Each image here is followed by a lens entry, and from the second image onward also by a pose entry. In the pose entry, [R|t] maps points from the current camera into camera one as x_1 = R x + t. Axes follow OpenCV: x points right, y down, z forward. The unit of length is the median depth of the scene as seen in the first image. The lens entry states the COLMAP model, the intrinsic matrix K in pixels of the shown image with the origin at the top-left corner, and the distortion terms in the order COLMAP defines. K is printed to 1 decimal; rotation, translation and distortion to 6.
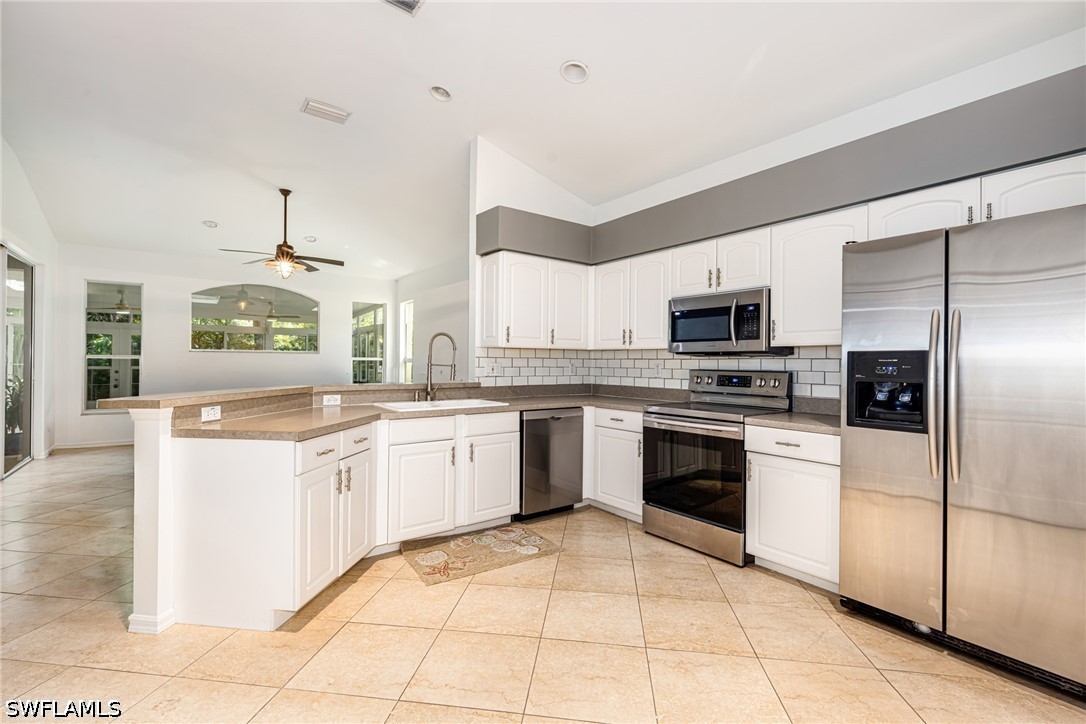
lens RADIAL K [[476.4, 0, 540.2], [0, 476.4, 359.1], [0, 0, 1]] dist [0.000784, 0.000245]
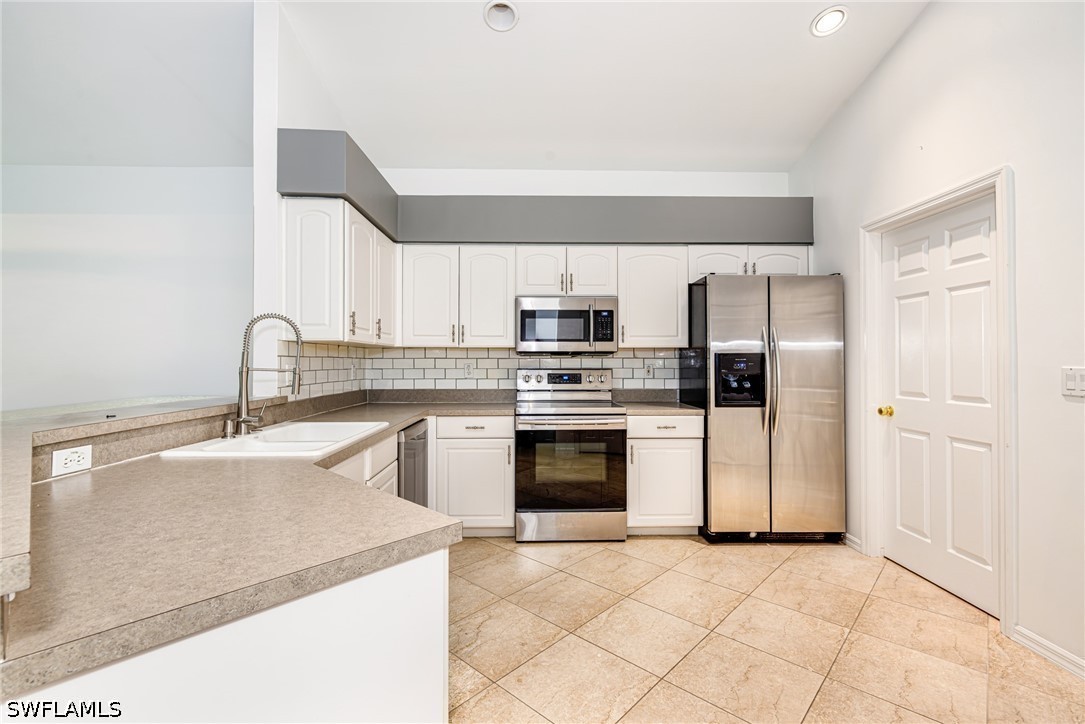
lens RADIAL K [[476.0, 0, 539.7], [0, 476.0, 359.1], [0, 0, 1]] dist [0.000784, 0.000245]
pose [[0.581213, -0.003200, 0.813745, -0.542856], [-0.000113, 0.999992, 0.004013, -0.002950], [-0.813751, -0.002425, 0.581208, 0.438690]]
